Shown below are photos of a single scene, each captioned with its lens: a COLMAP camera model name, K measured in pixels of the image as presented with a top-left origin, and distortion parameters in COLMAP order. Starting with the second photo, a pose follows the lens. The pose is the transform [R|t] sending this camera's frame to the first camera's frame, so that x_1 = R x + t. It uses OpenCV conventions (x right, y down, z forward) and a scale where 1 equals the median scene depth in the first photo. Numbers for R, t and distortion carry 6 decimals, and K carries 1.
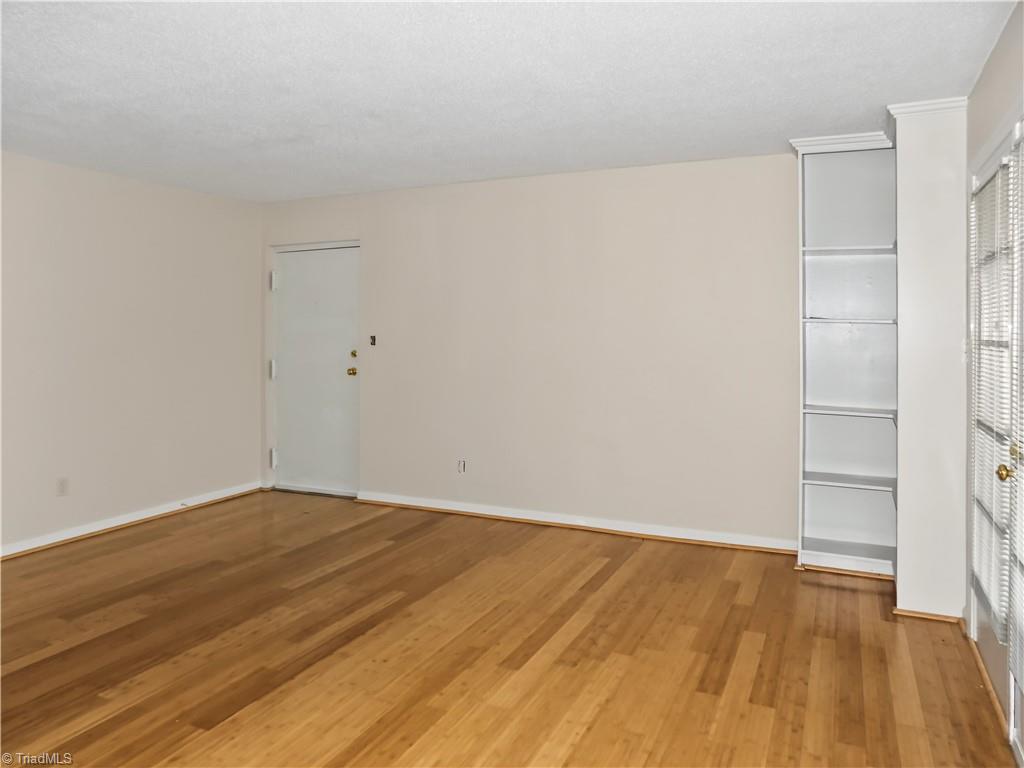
lens RADIAL K [[724.5, 0, 519.3], [0, 724.5, 343.0], [0, 0, 1]] dist [-0.051209, 0.050197]
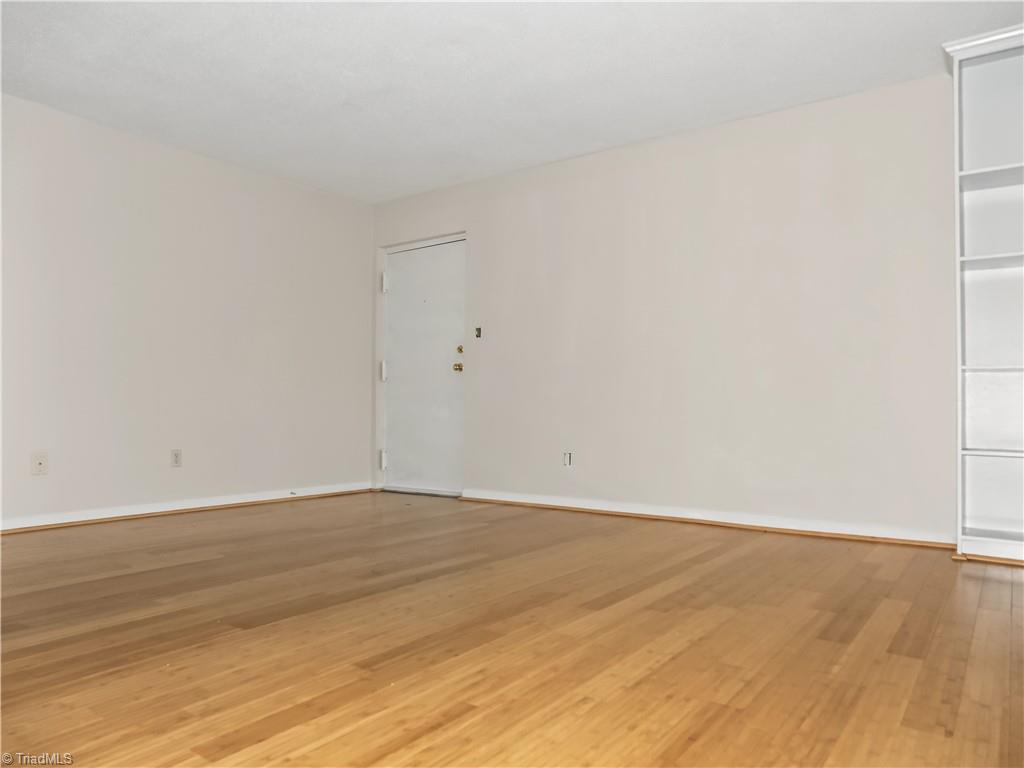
lens RADIAL K [[724.5, 0, 506.2], [0, 724.5, 380.2], [0, 0, 1]] dist [-0.051209, 0.050197]
pose [[0.981352, 0.001378, -0.192212, 0.055115], [-0.005075, 0.999811, -0.018745, 0.195873], [0.192150, 0.019371, 0.981174, 0.130431]]
